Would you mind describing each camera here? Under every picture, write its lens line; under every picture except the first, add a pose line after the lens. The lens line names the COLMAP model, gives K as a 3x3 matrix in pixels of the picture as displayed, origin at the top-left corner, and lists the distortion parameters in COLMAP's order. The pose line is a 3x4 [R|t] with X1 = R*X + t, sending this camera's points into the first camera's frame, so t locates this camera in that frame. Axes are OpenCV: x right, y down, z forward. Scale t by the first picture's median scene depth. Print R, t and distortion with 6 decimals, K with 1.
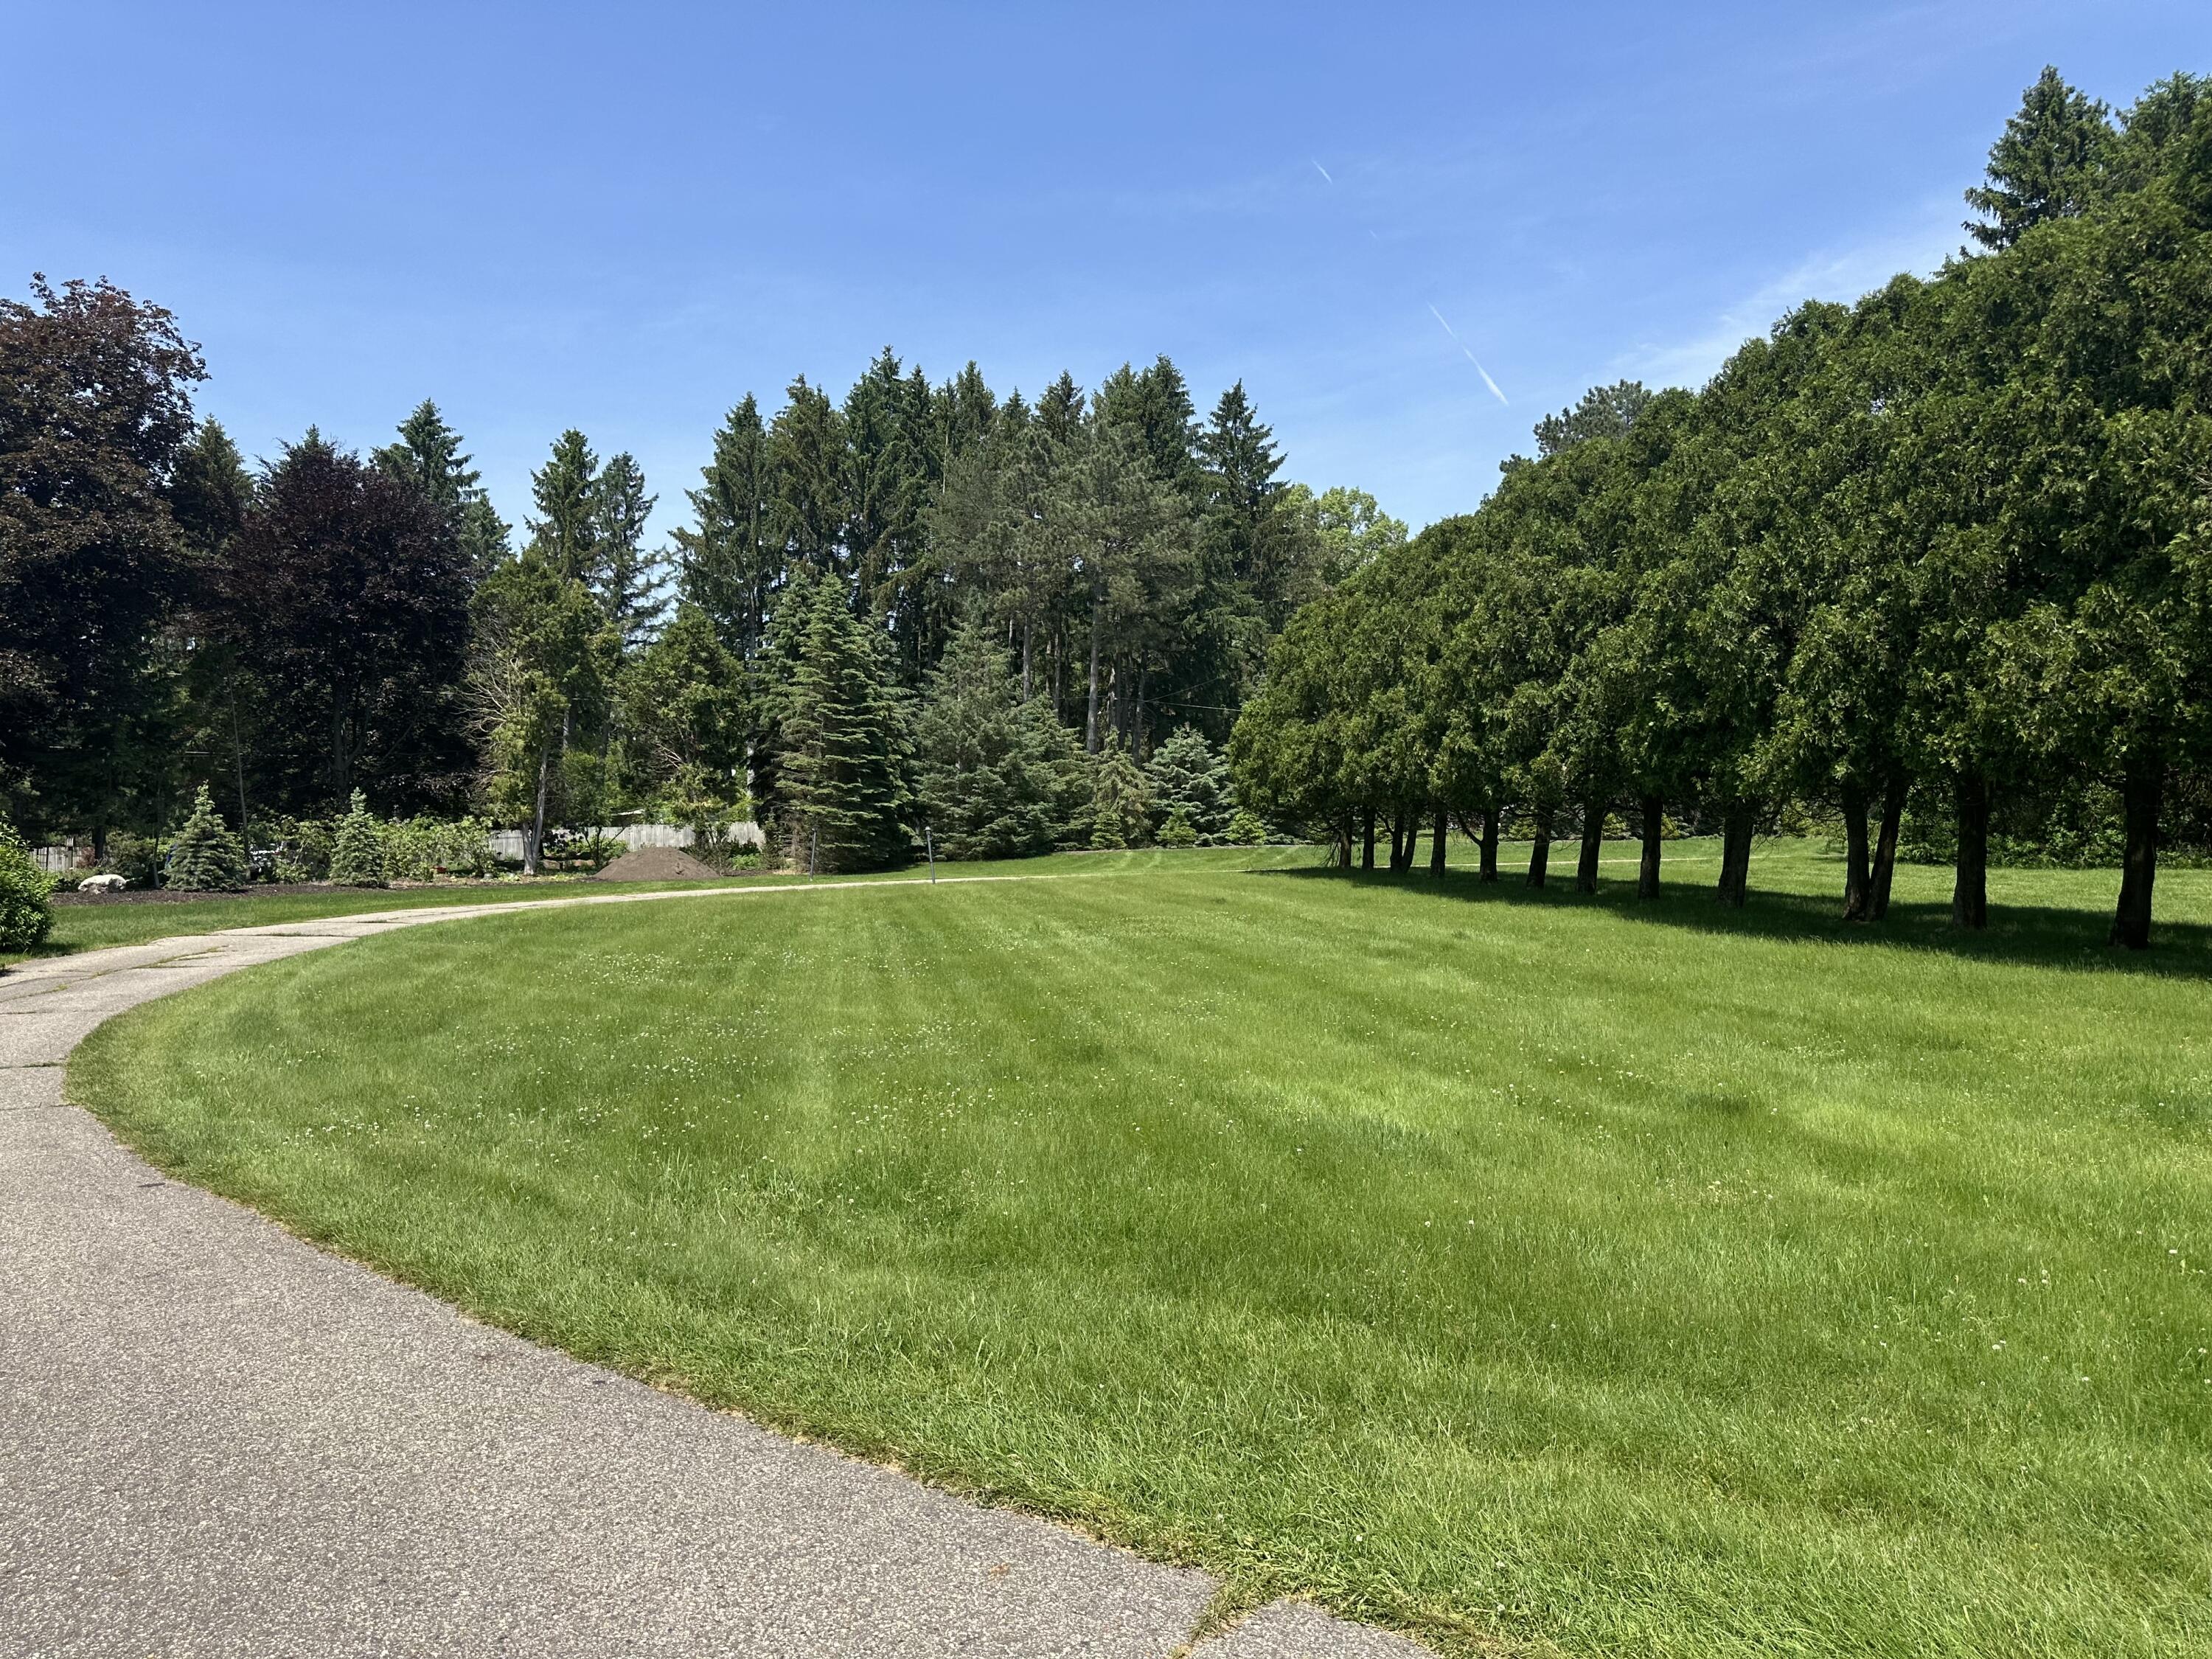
lens RADIAL K [[1519.1, 0, 1111.6], [0, 1519.1, 816.3], [0, 0, 1]] dist [0.055221, -0.079707]
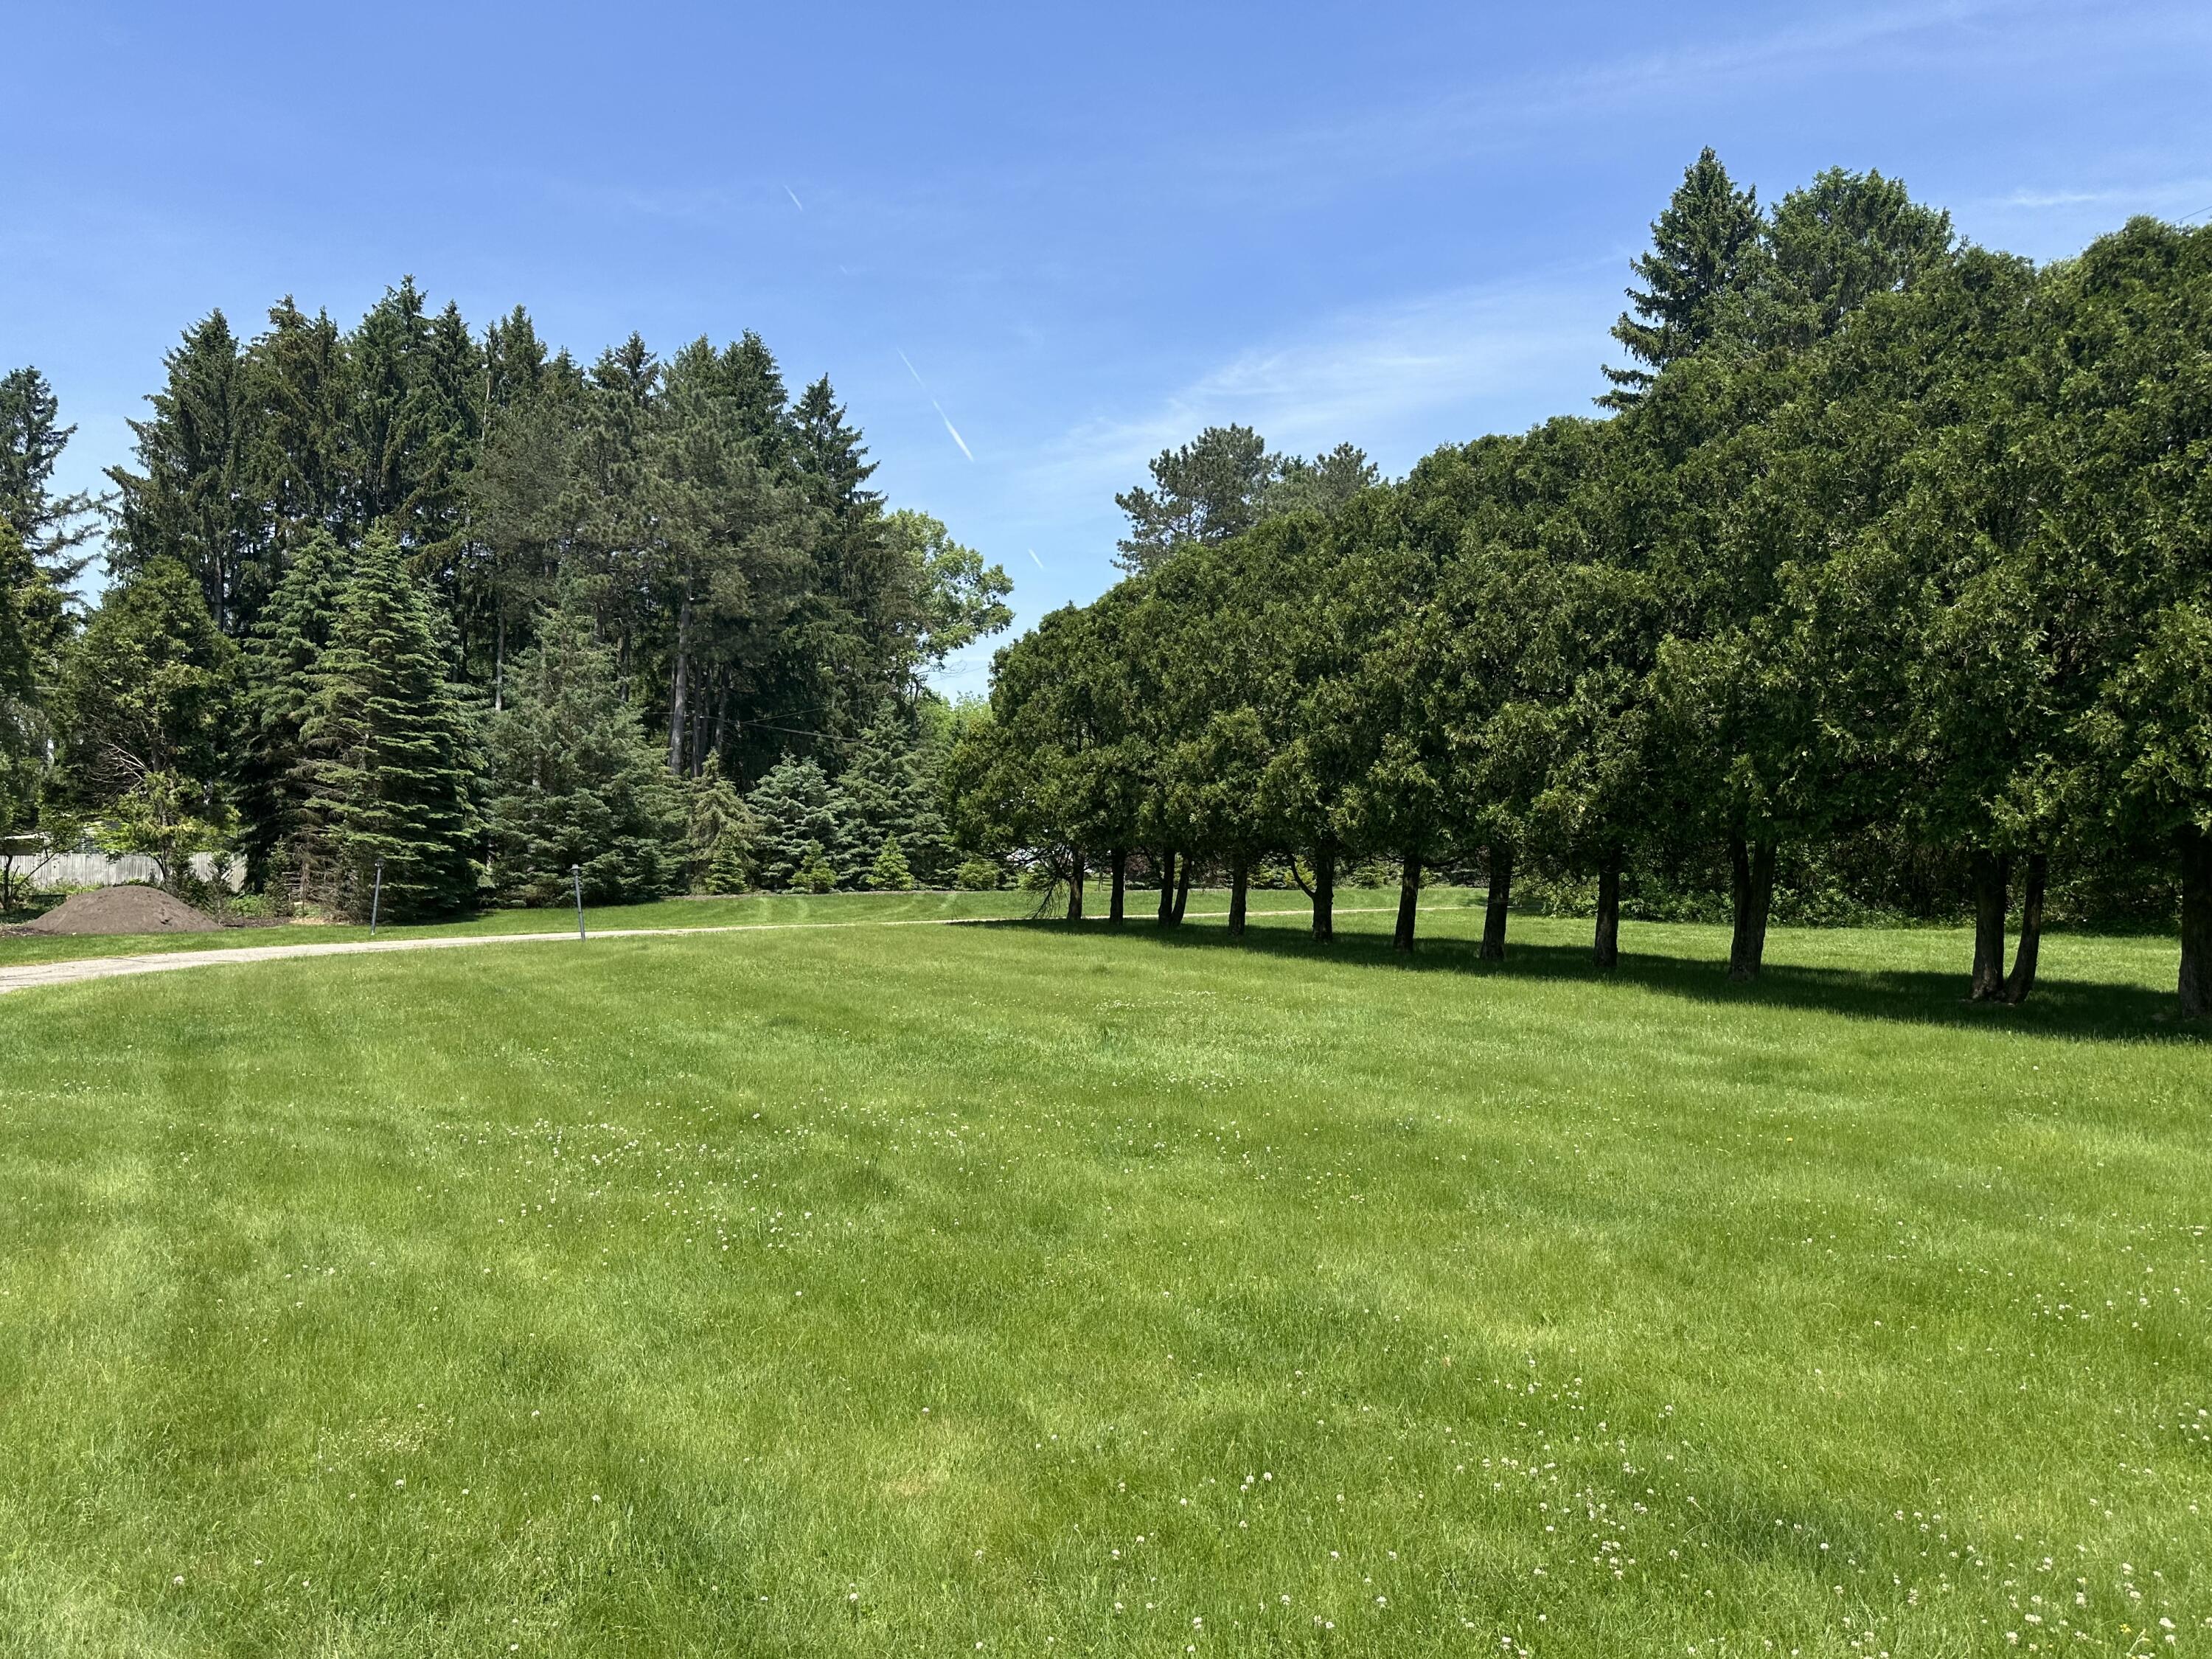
lens RADIAL K [[1519.1, 0, 1120.0], [0, 1519.1, 843.3], [0, 0, 1]] dist [0.055221, -0.079707]
pose [[0.941029, 0.021886, 0.337619, -0.077851], [-0.018975, 0.999749, -0.011919, -0.000147], [-0.337795, 0.004810, 0.941208, 0.130669]]
